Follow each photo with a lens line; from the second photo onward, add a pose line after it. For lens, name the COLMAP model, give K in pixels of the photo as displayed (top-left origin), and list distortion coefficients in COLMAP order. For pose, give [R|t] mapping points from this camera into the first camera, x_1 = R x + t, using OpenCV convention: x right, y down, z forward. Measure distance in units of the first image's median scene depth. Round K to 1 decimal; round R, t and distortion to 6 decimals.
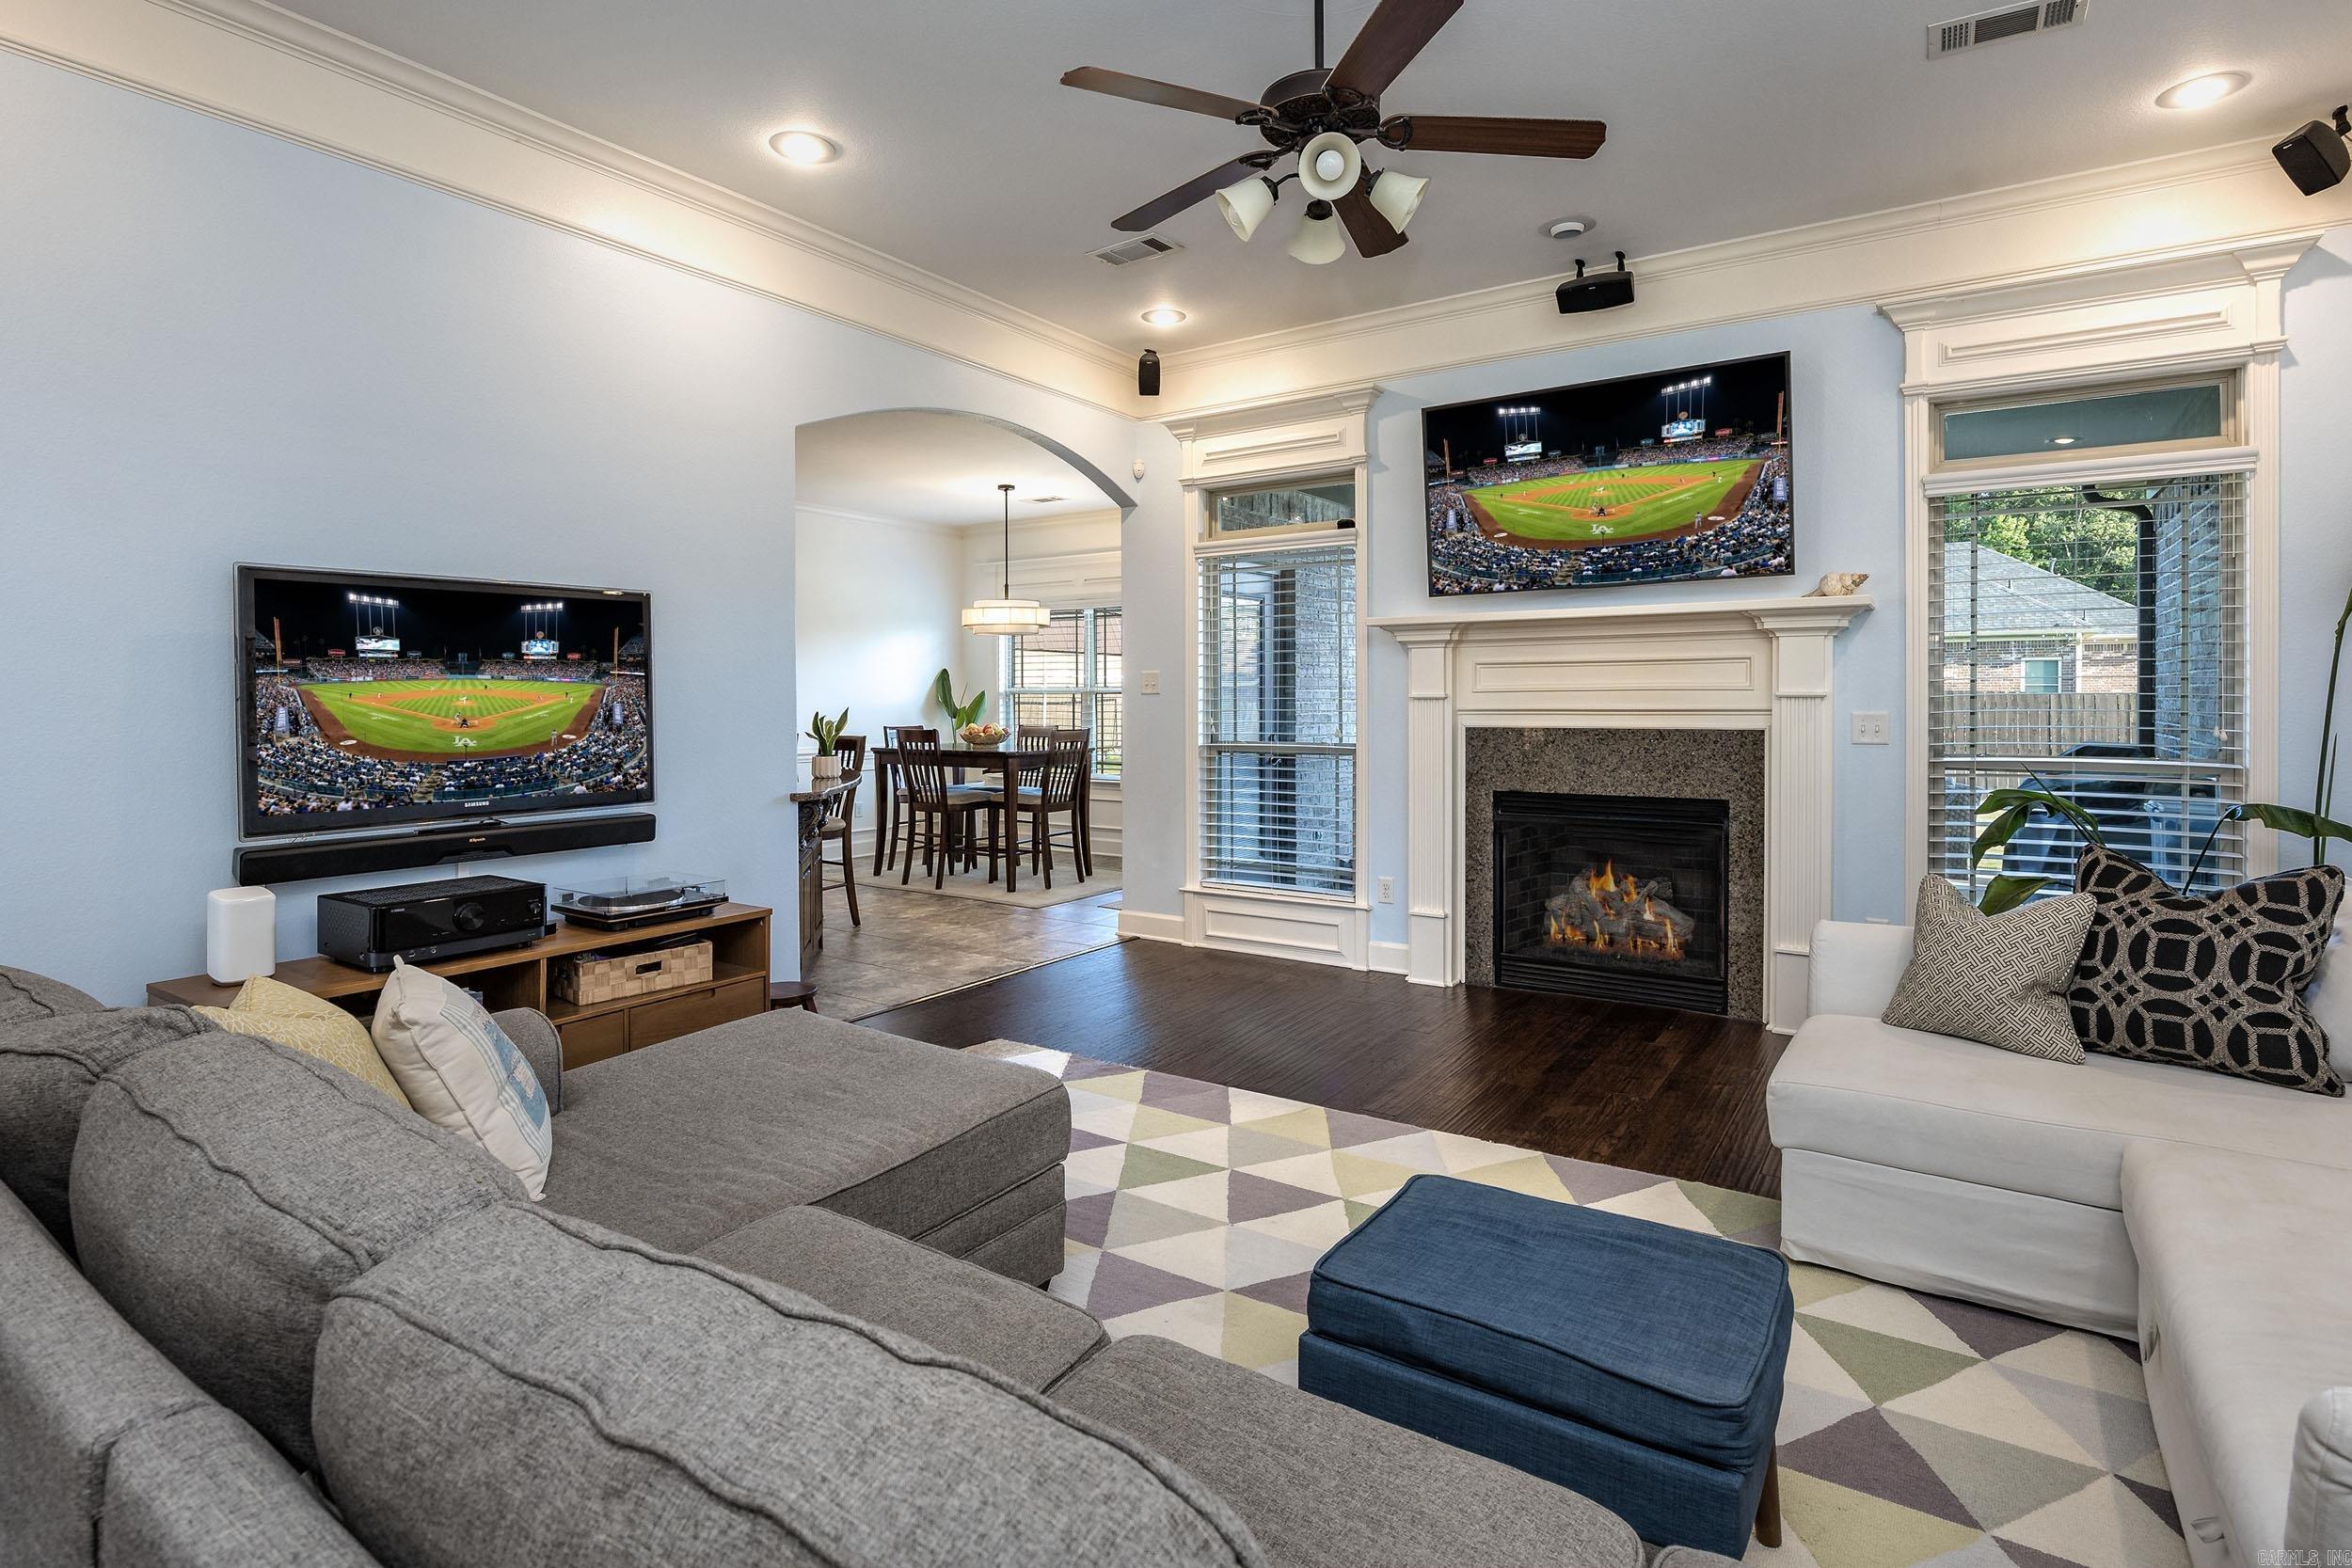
lens RADIAL K [[1153.5, 0, 1210.2], [0, 1153.5, 699.5], [0, 0, 1]] dist [-0.003796, 0.000776]
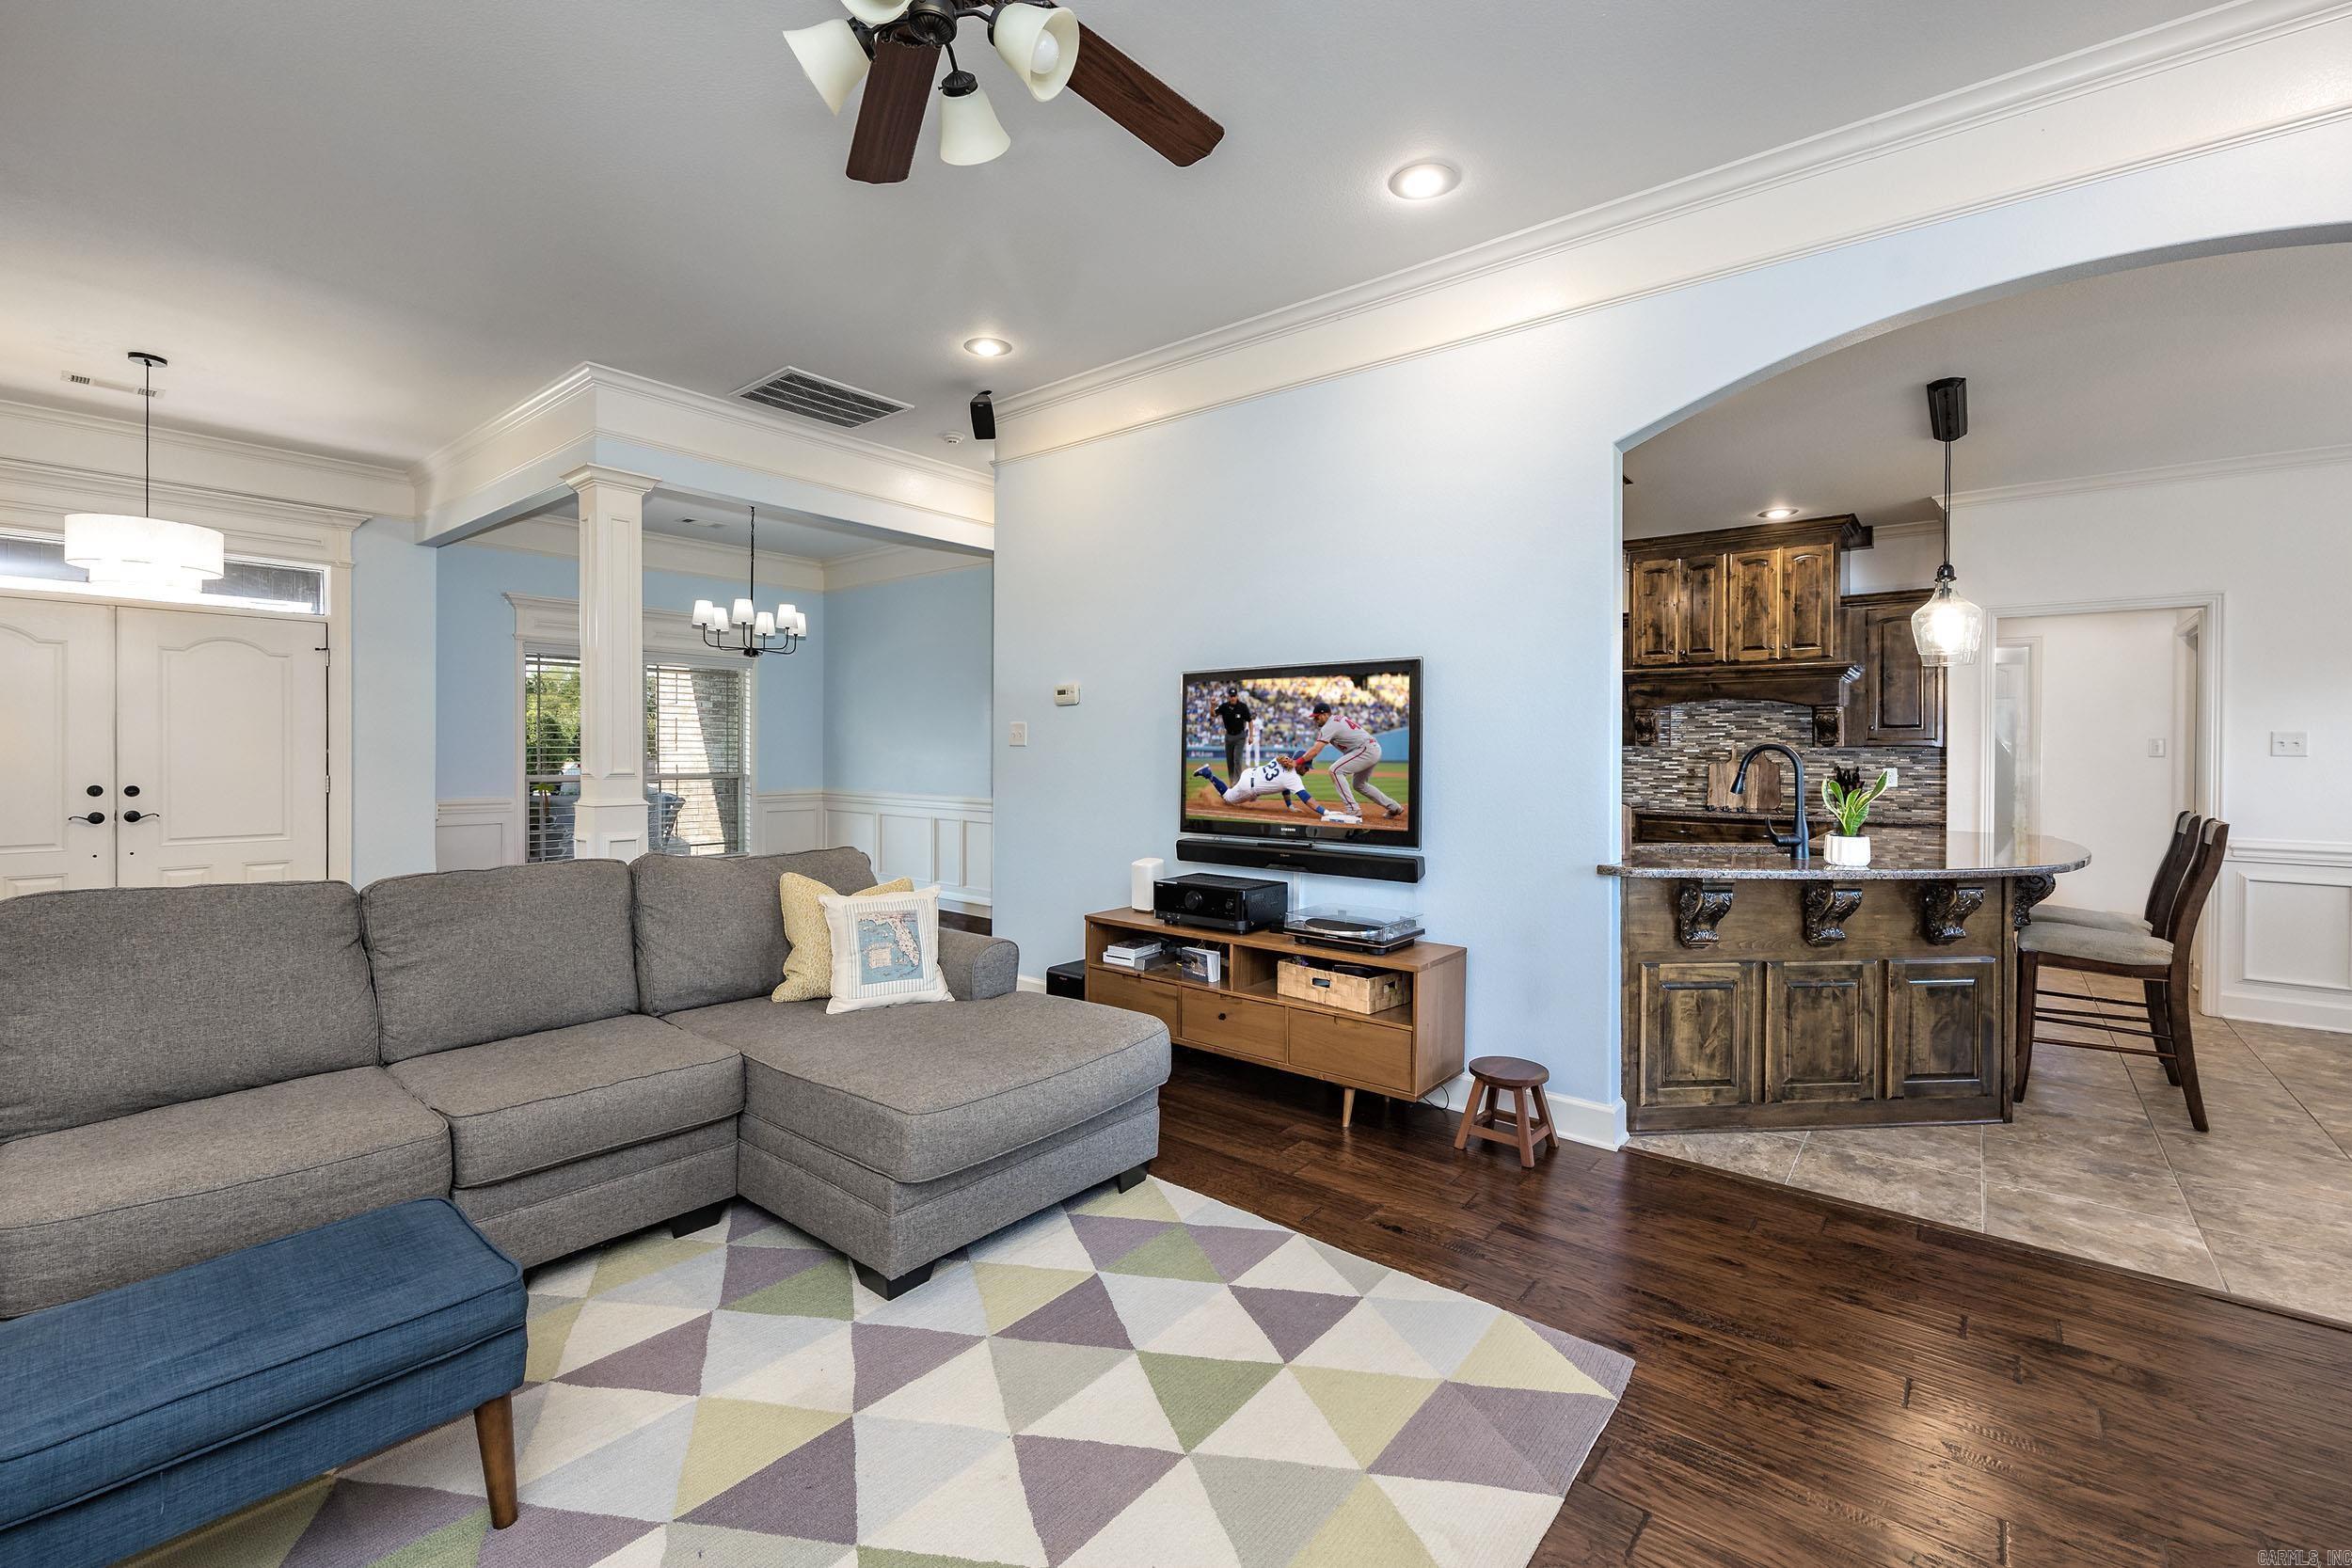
lens RADIAL K [[987.7, 0, 1164.9], [0, 987.7, 766.5], [0, 0, 1]] dist [-0.002578, -0.001462]
pose [[-0.127942, 0.019175, -0.991596, 0.367063], [-0.010413, 0.999732, 0.020676, -0.005032], [0.991727, 0.012971, -0.127708, 0.667730]]
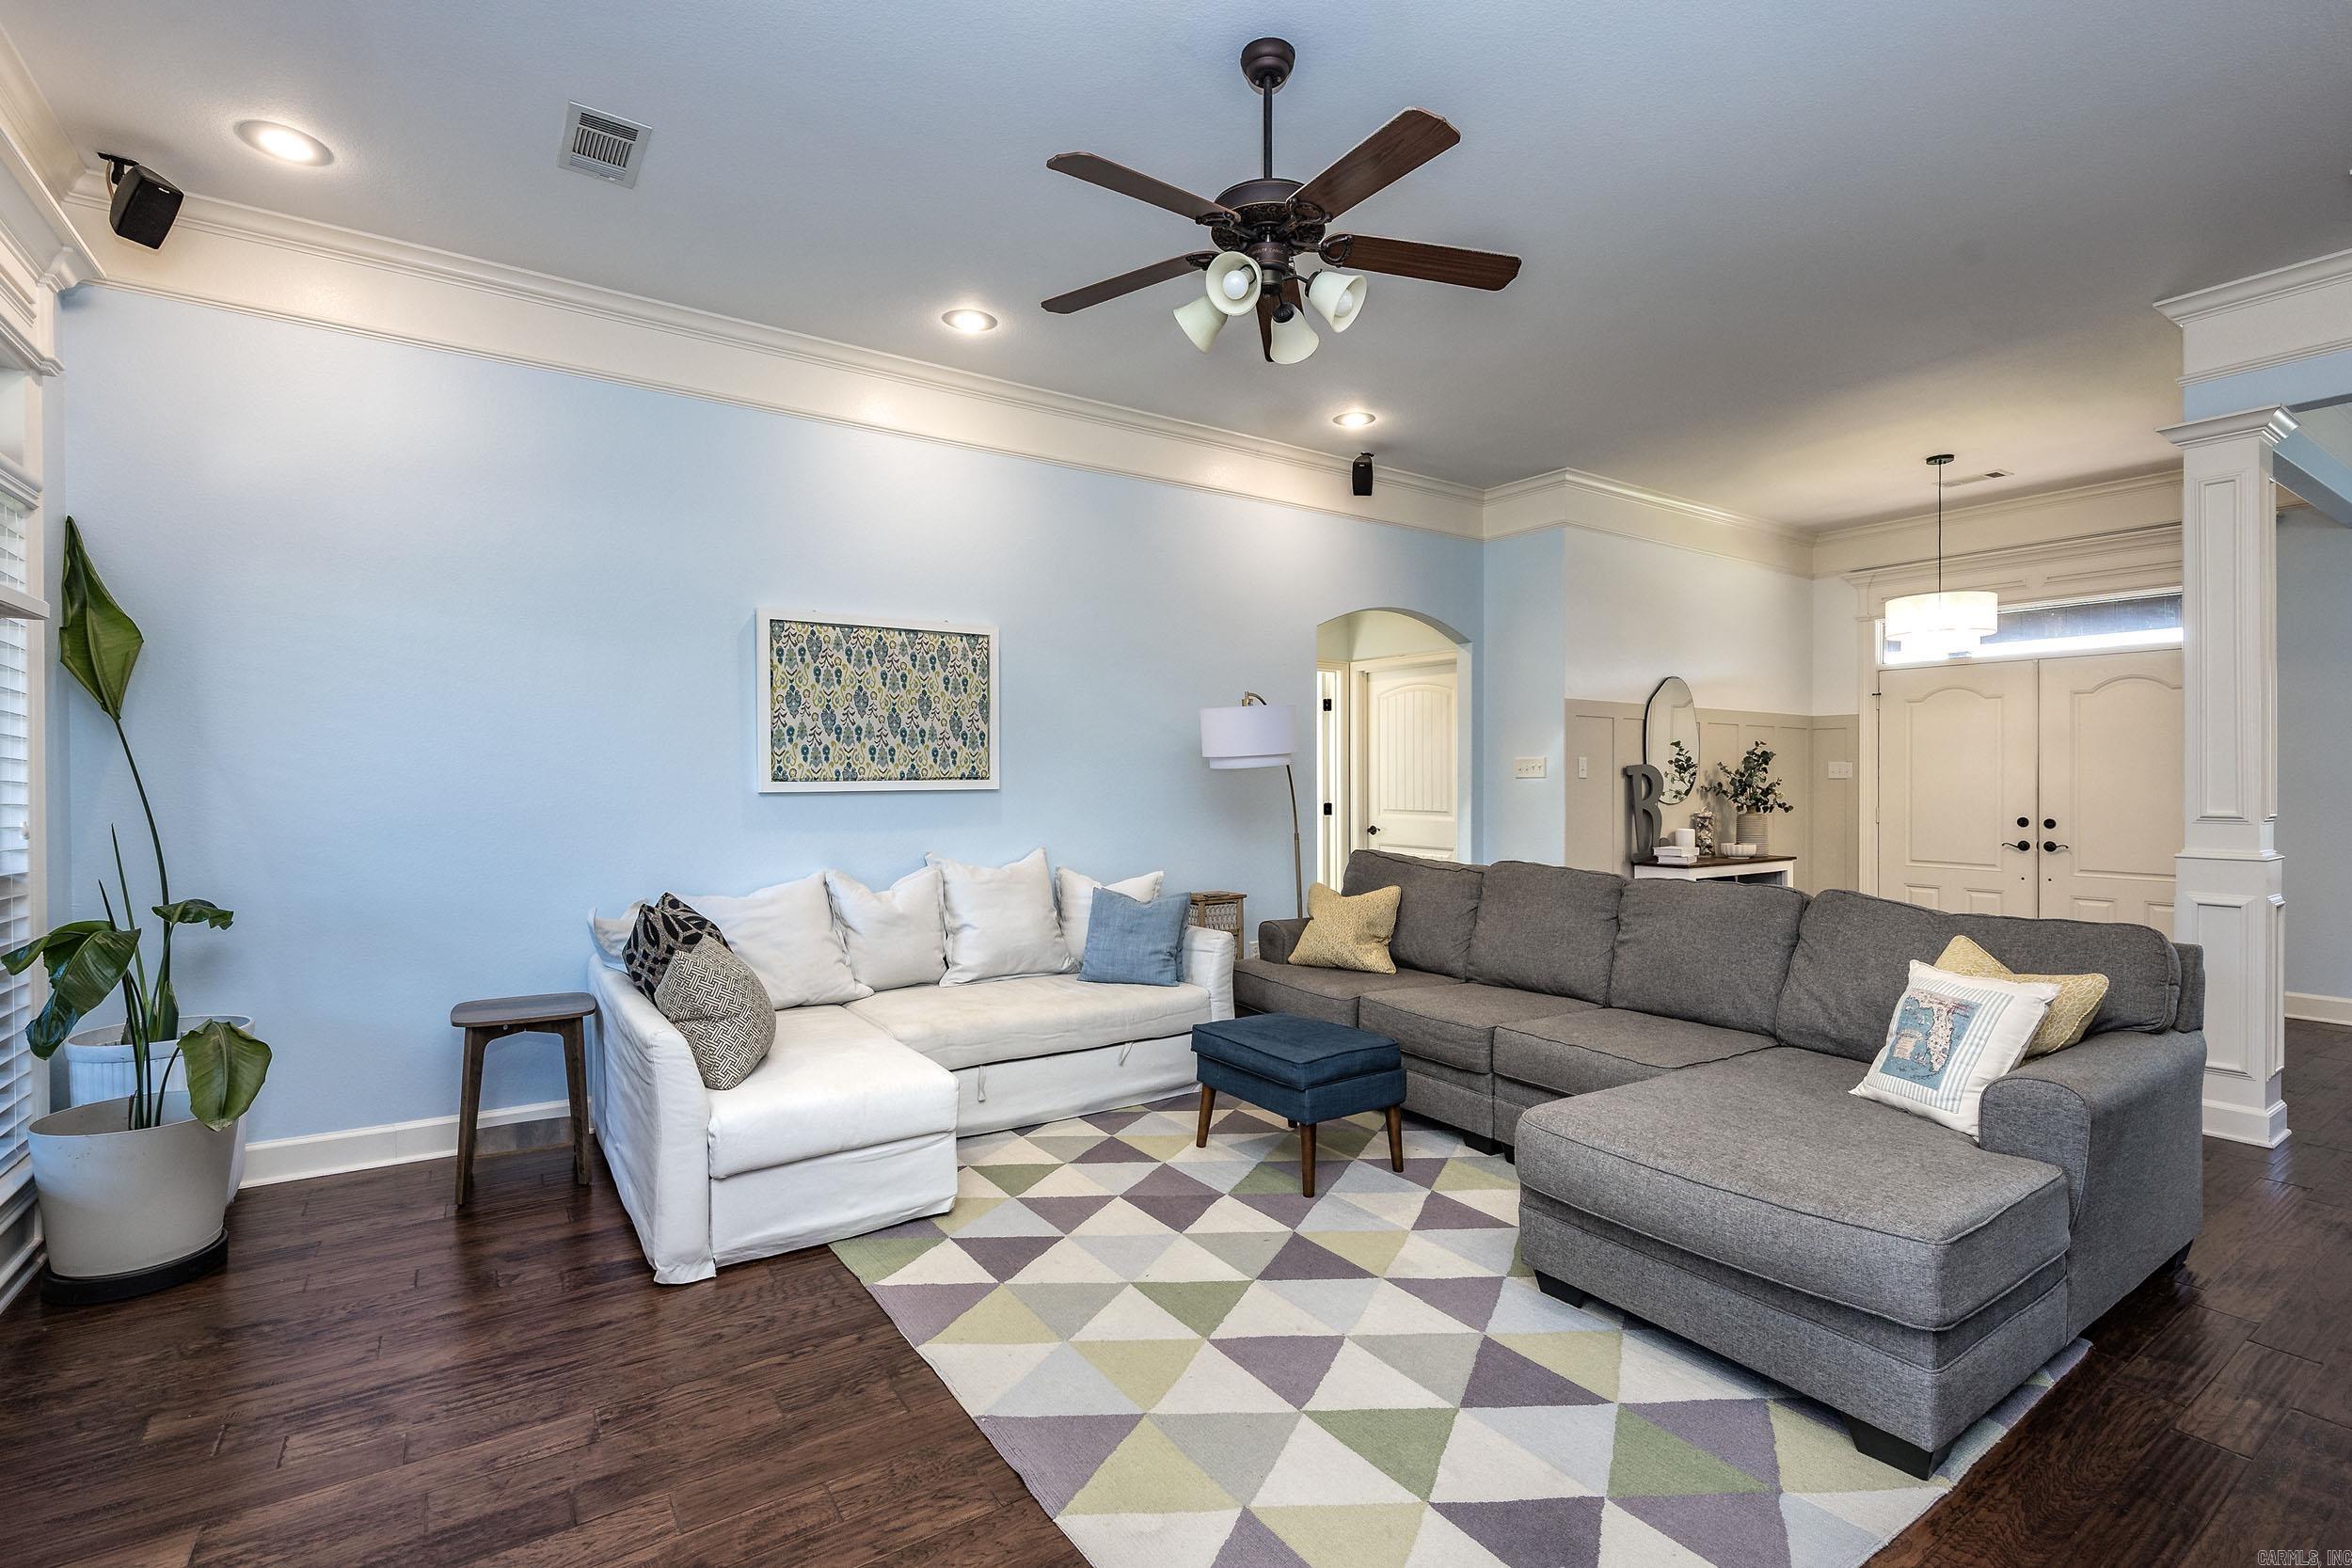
lens RADIAL K [[1088.1, 0, 1165.5], [0, 1088.1, 781.2], [0, 0, 1]] dist [0.013163, 0.000236]
pose [[-0.910005, 0.000424, 0.414597, -0.113816], [0.002496, 0.999987, 0.004456, -0.004389], [-0.414590, 0.005090, -0.909994, 1.052385]]
